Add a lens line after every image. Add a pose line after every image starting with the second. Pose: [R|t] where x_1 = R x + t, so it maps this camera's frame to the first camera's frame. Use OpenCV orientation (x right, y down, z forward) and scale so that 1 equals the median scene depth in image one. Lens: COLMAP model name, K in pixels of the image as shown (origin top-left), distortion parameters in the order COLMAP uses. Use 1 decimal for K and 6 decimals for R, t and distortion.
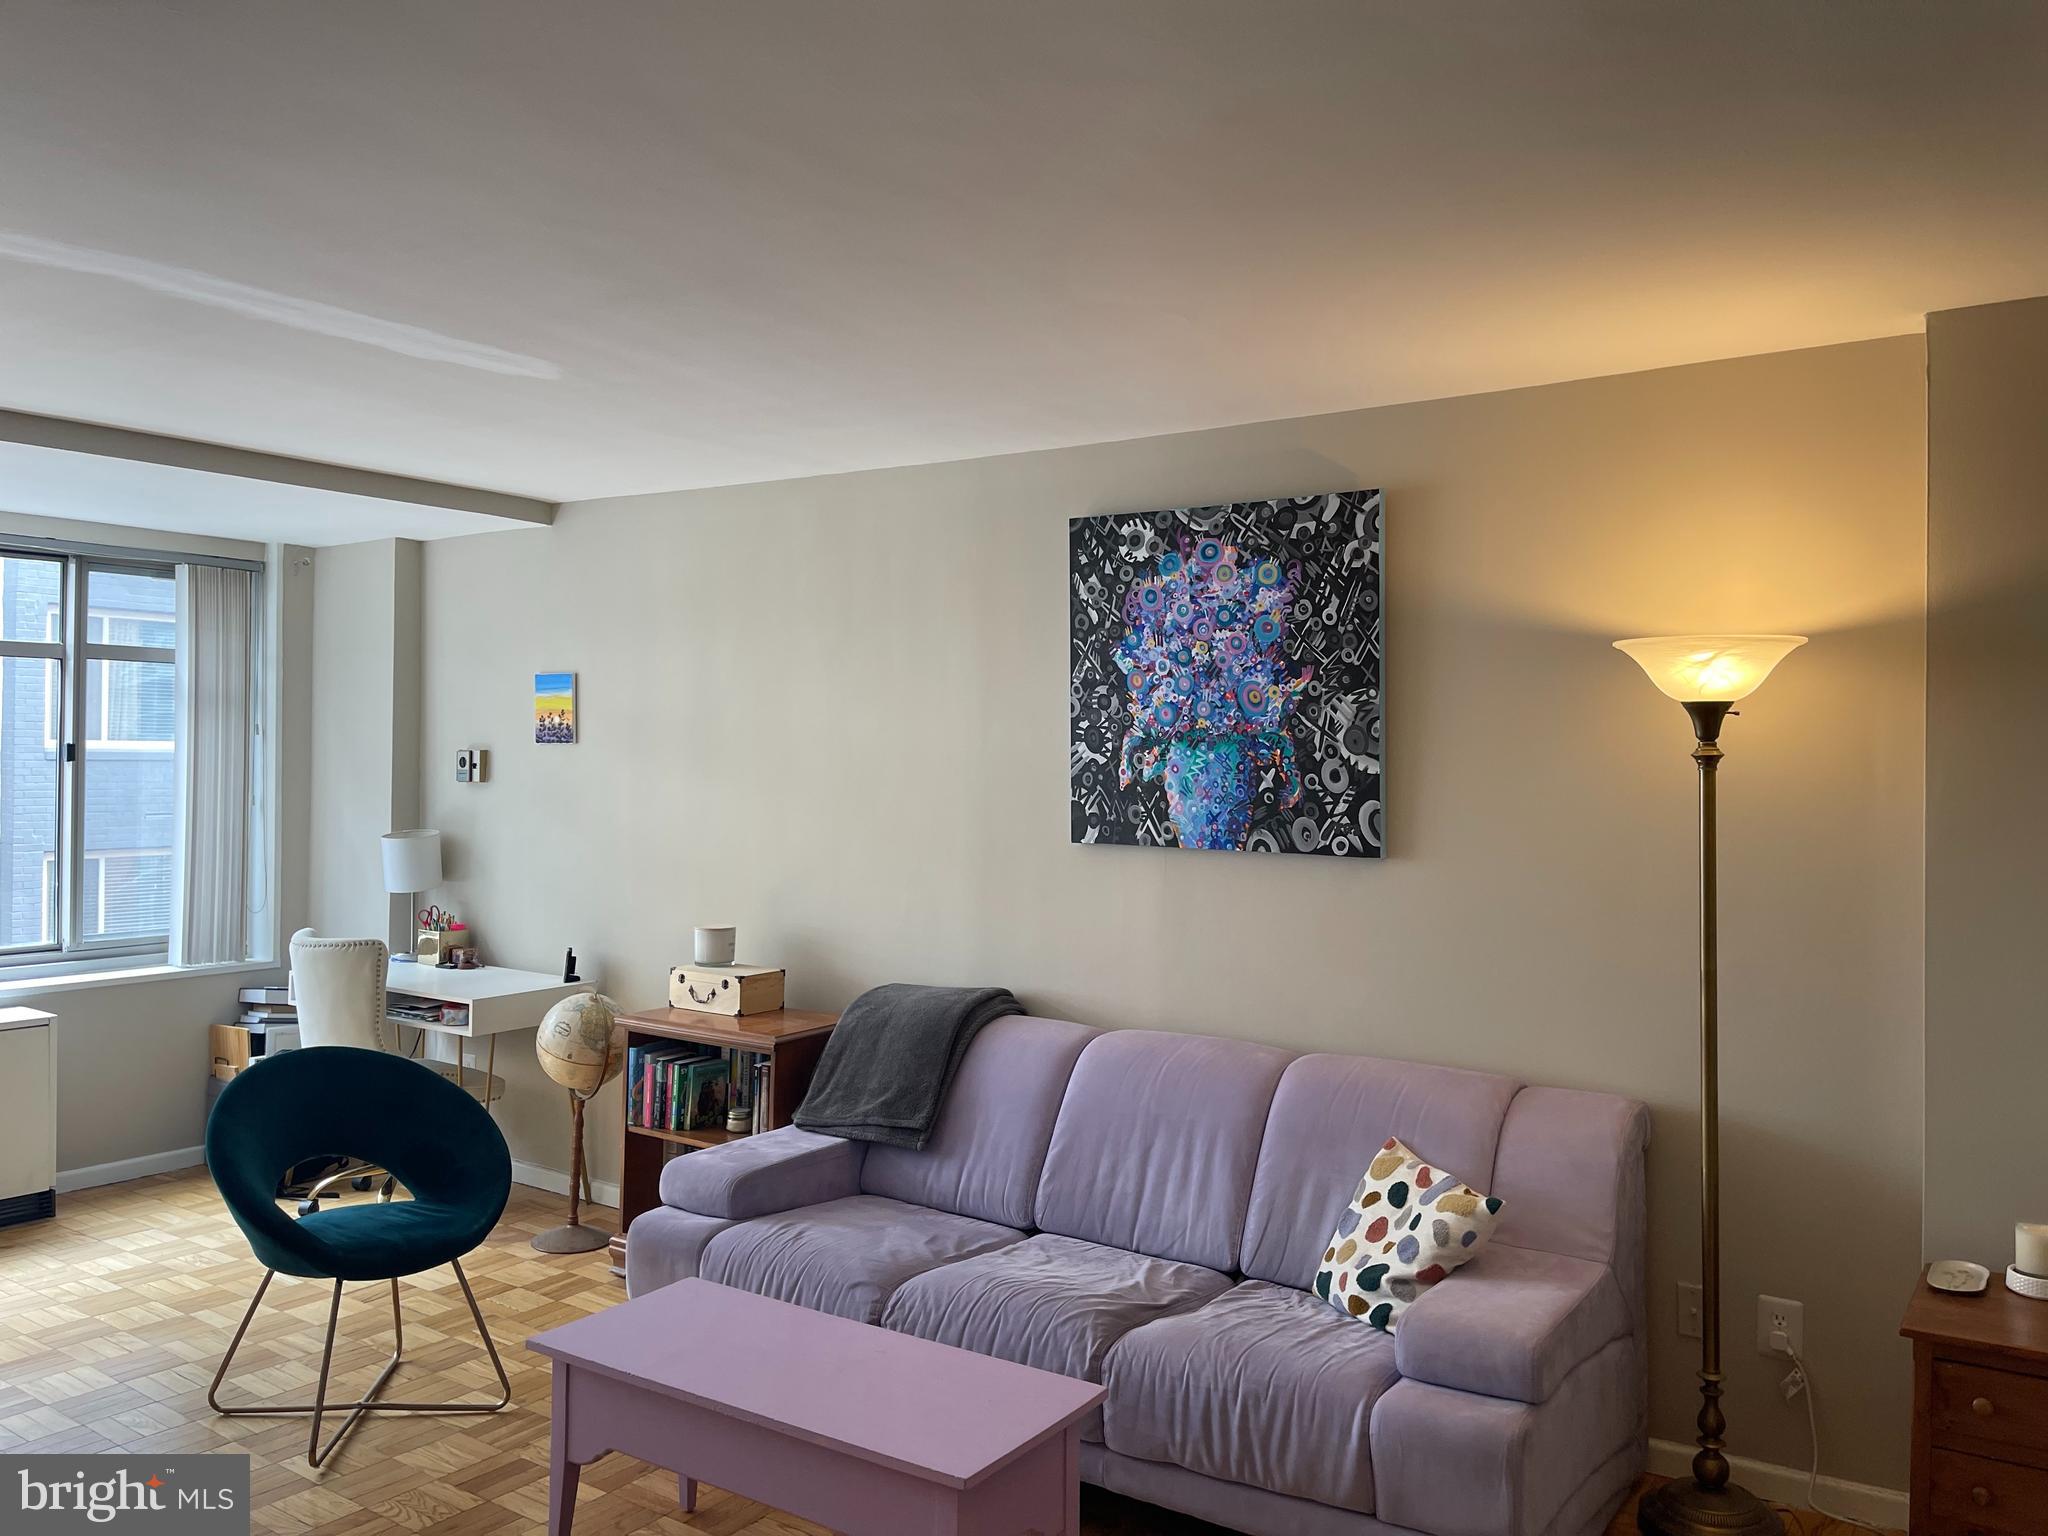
lens RADIAL K [[1550.4, 0, 1055.4], [0, 1550.4, 740.6], [0, 0, 1]] dist [0.079204, -0.108864]
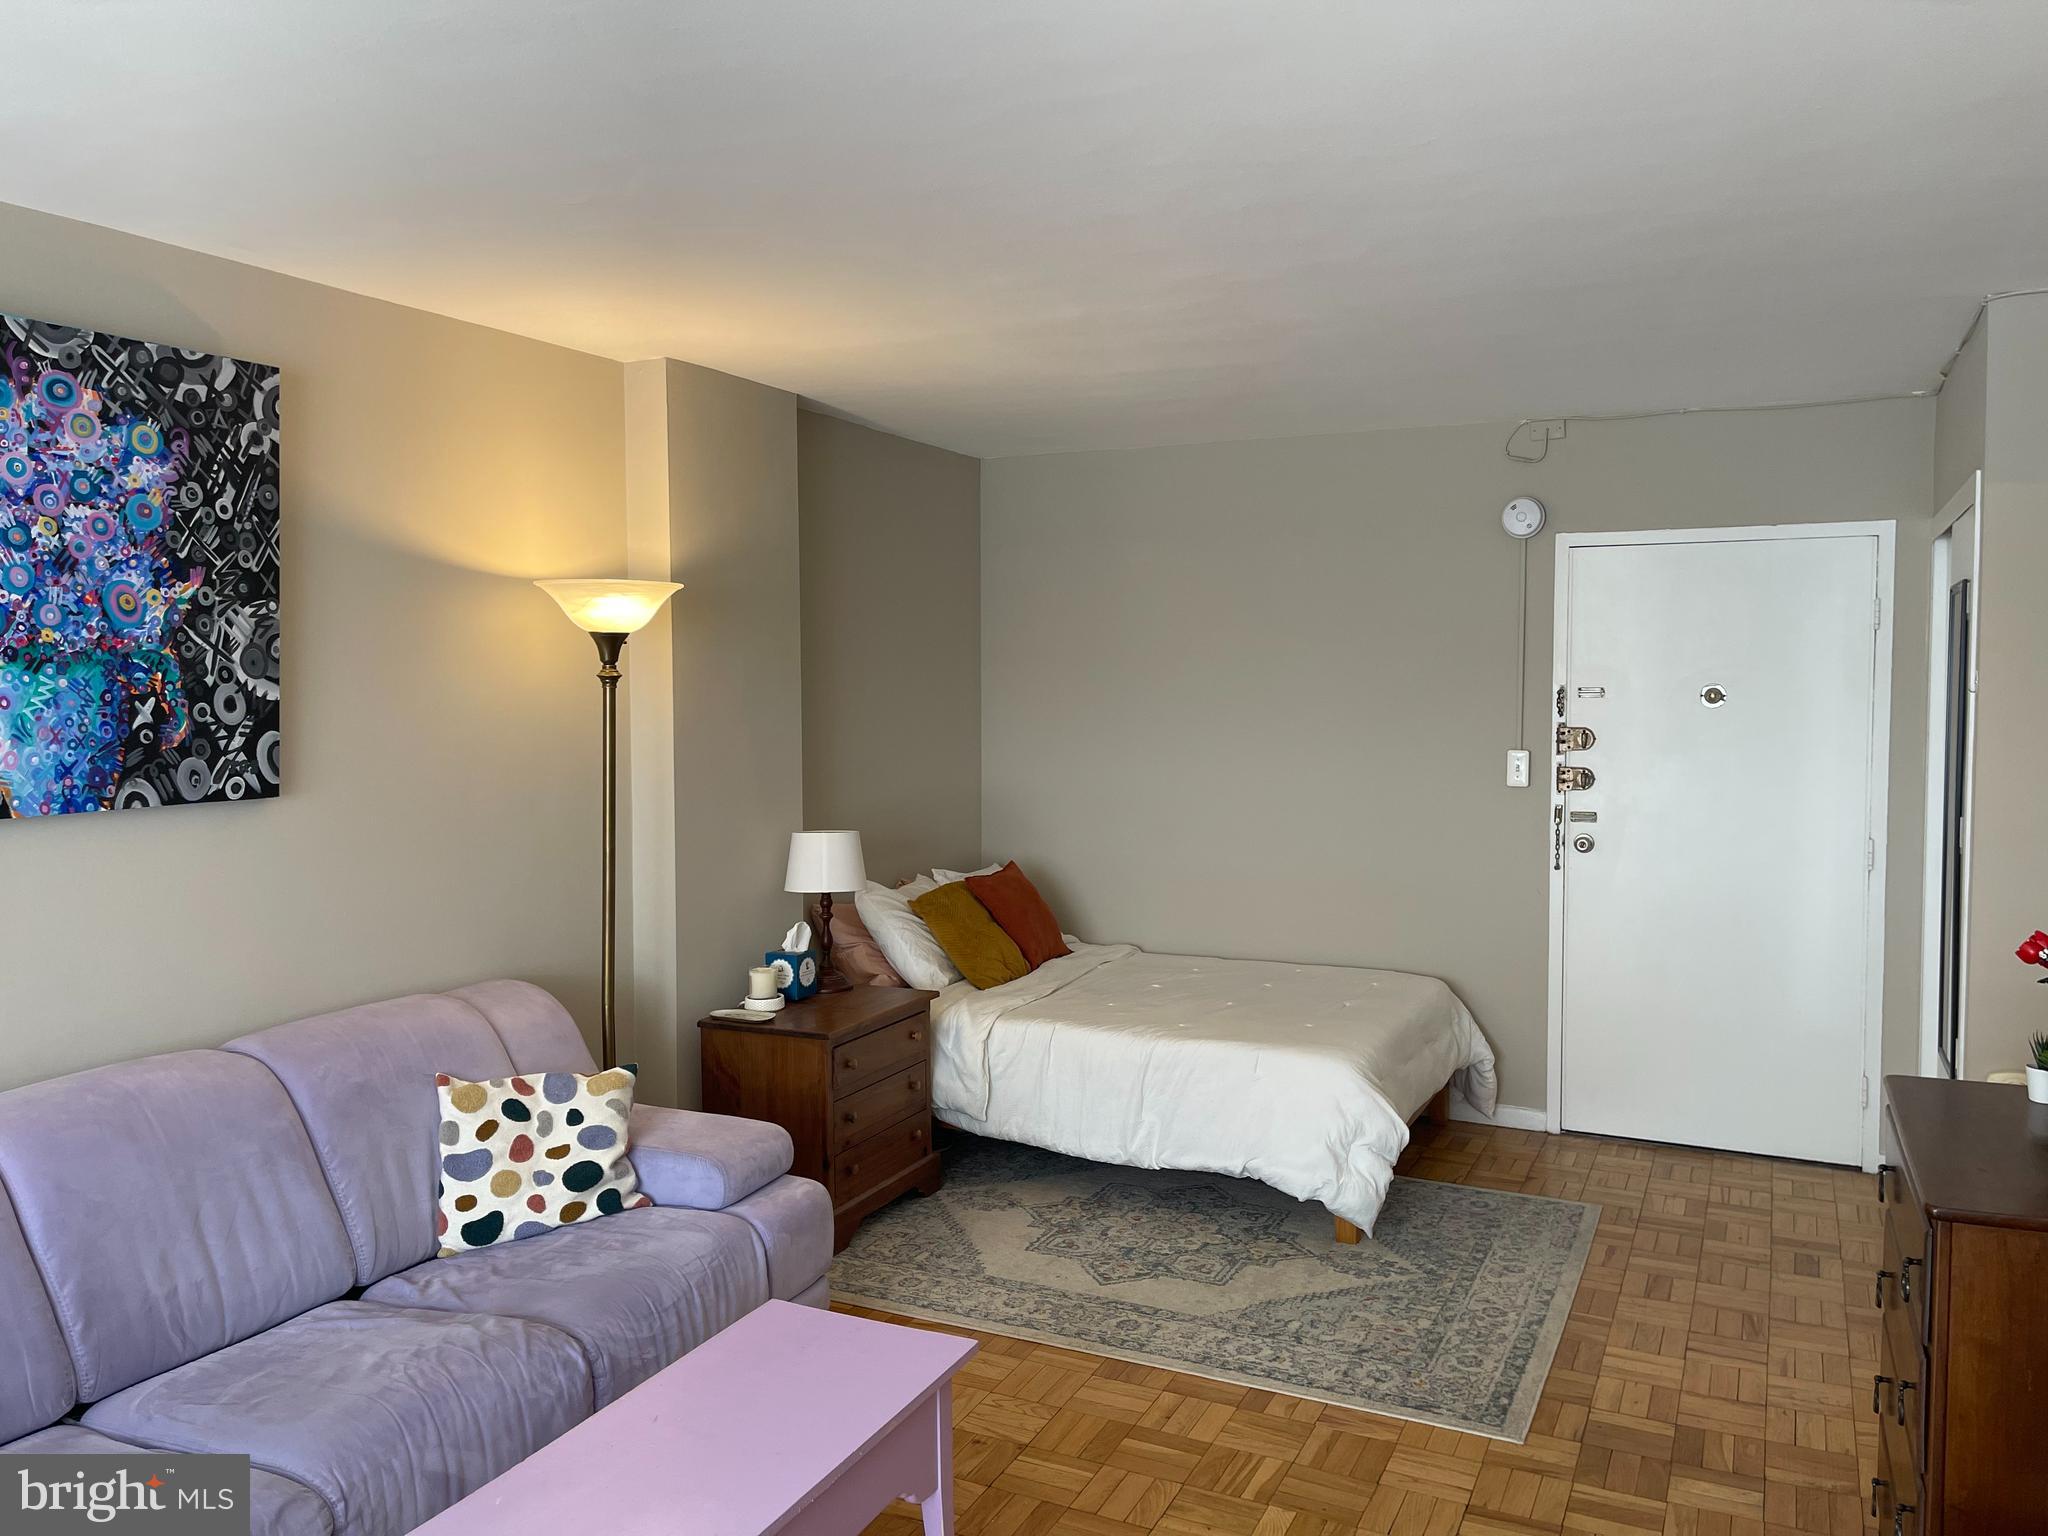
lens RADIAL K [[1550.4, 0, 1021.9], [0, 1550.4, 758.4], [0, 0, 1]] dist [0.079204, -0.108864]
pose [[-0.141282, -0.060752, 0.988103, -0.634985], [-0.005713, 0.998149, 0.060553, -0.001323], [-0.989953, 0.002910, -0.141368, 0.634184]]
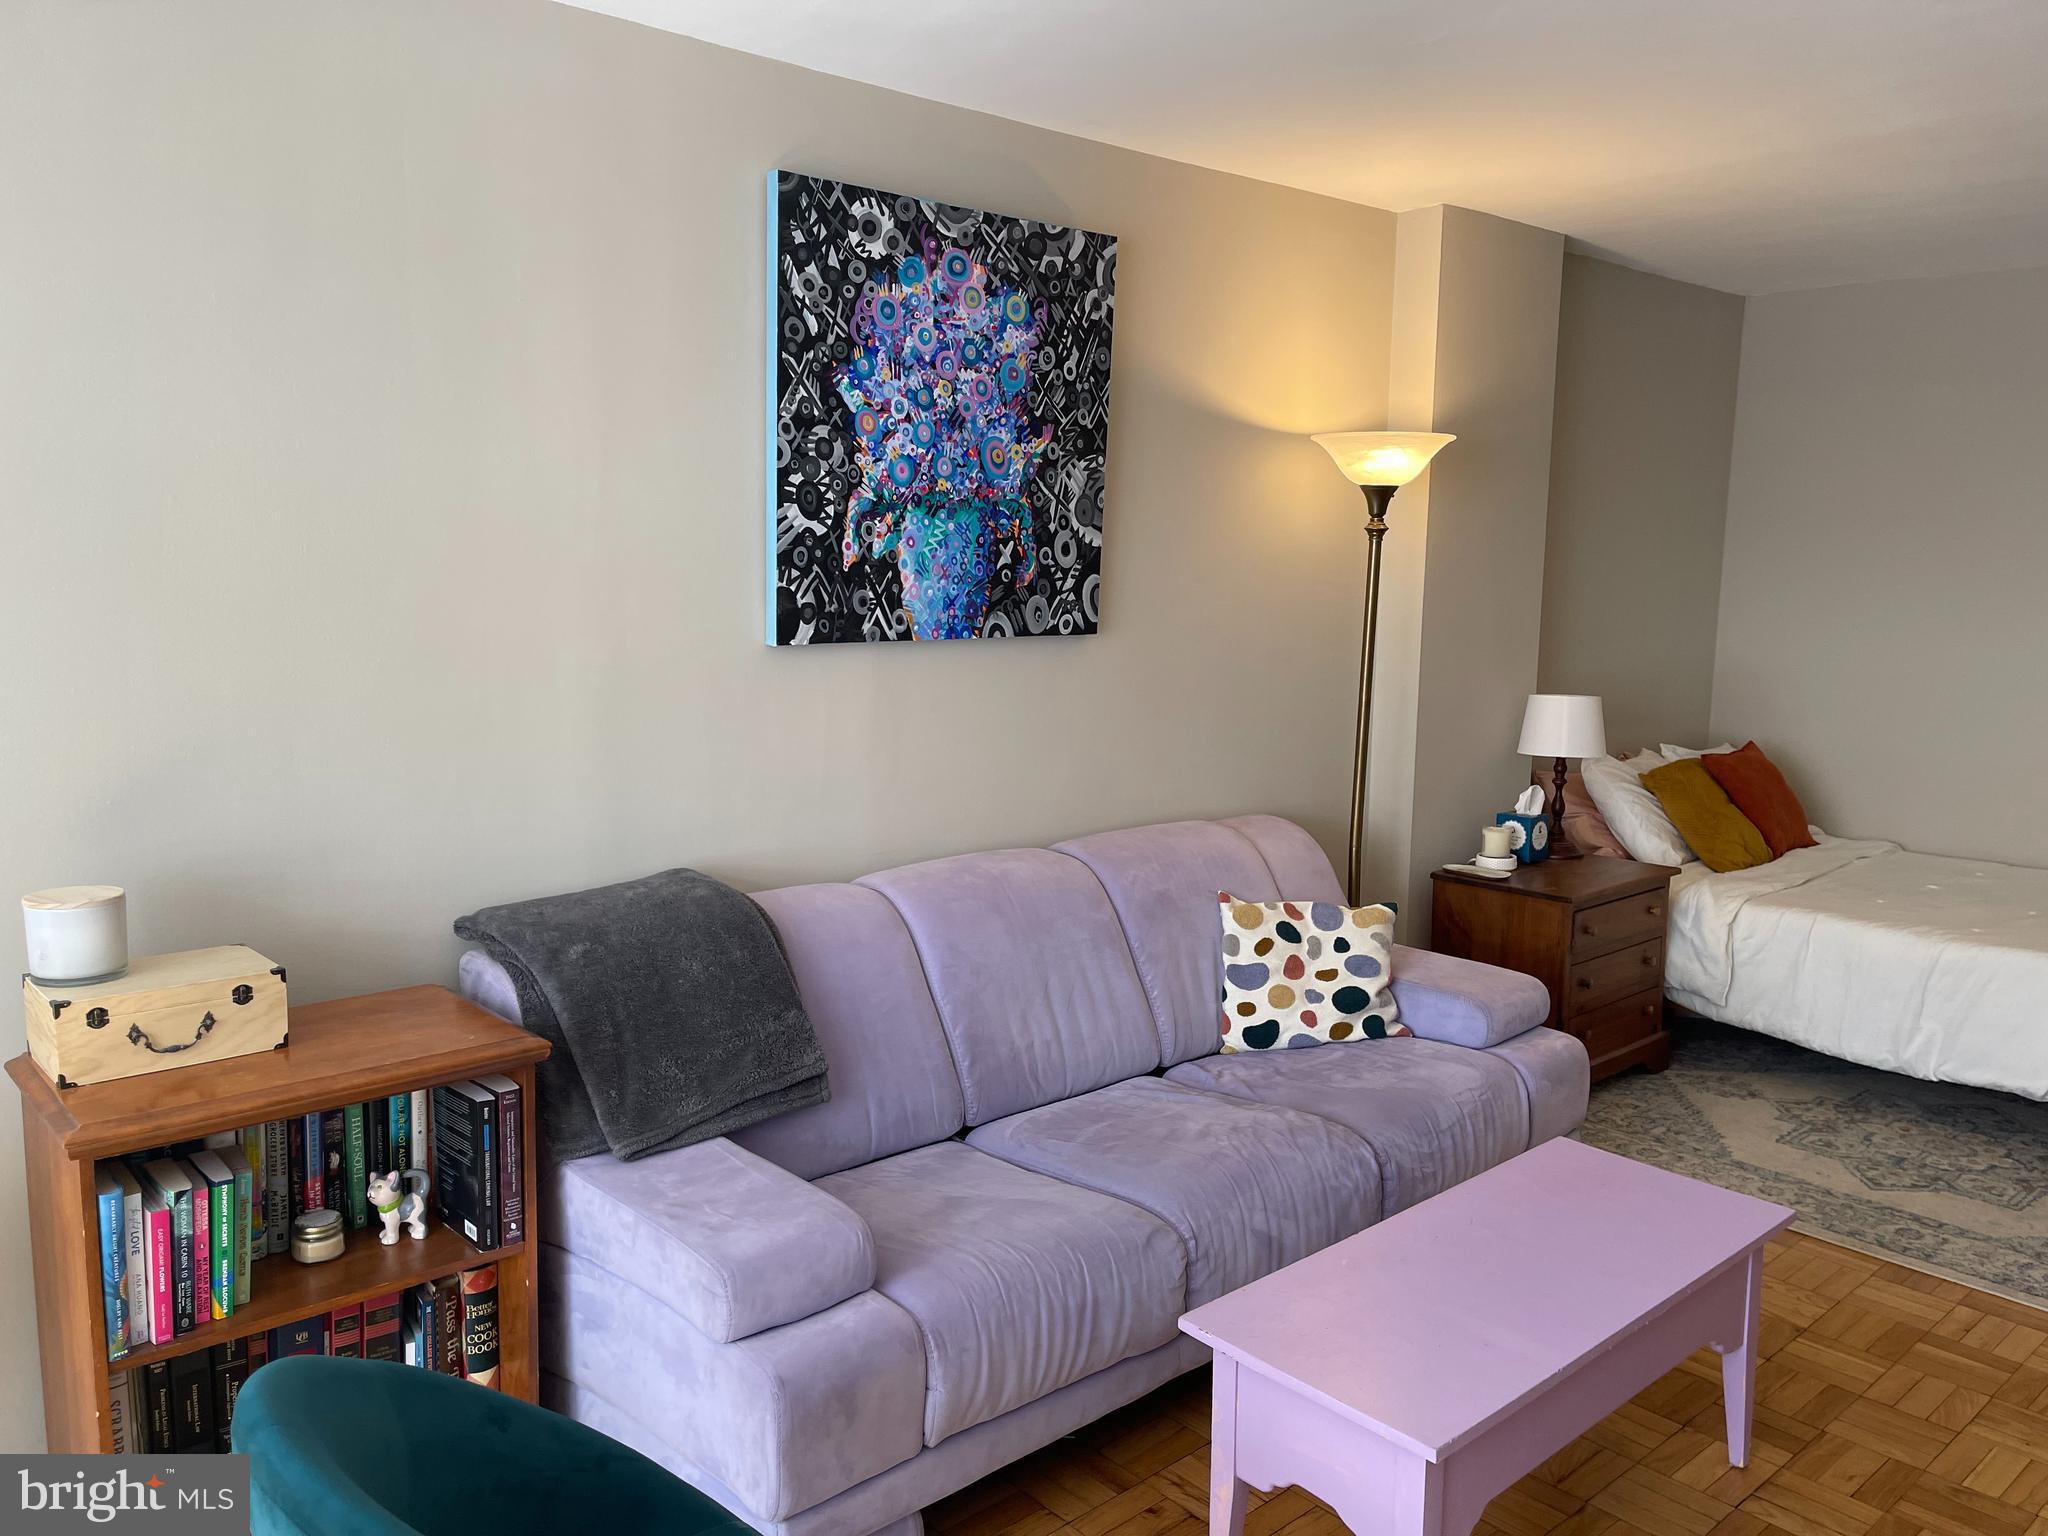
lens RADIAL K [[1550.4, 0, 1020.8], [0, 1550.4, 778.2], [0, 0, 1]] dist [0.079204, -0.108864]
pose [[0.247509, -0.147876, 0.957534, -0.664983], [-0.016738, 0.987484, 0.156828, 0.011616], [-0.968741, -0.054843, 0.241936, 0.716734]]
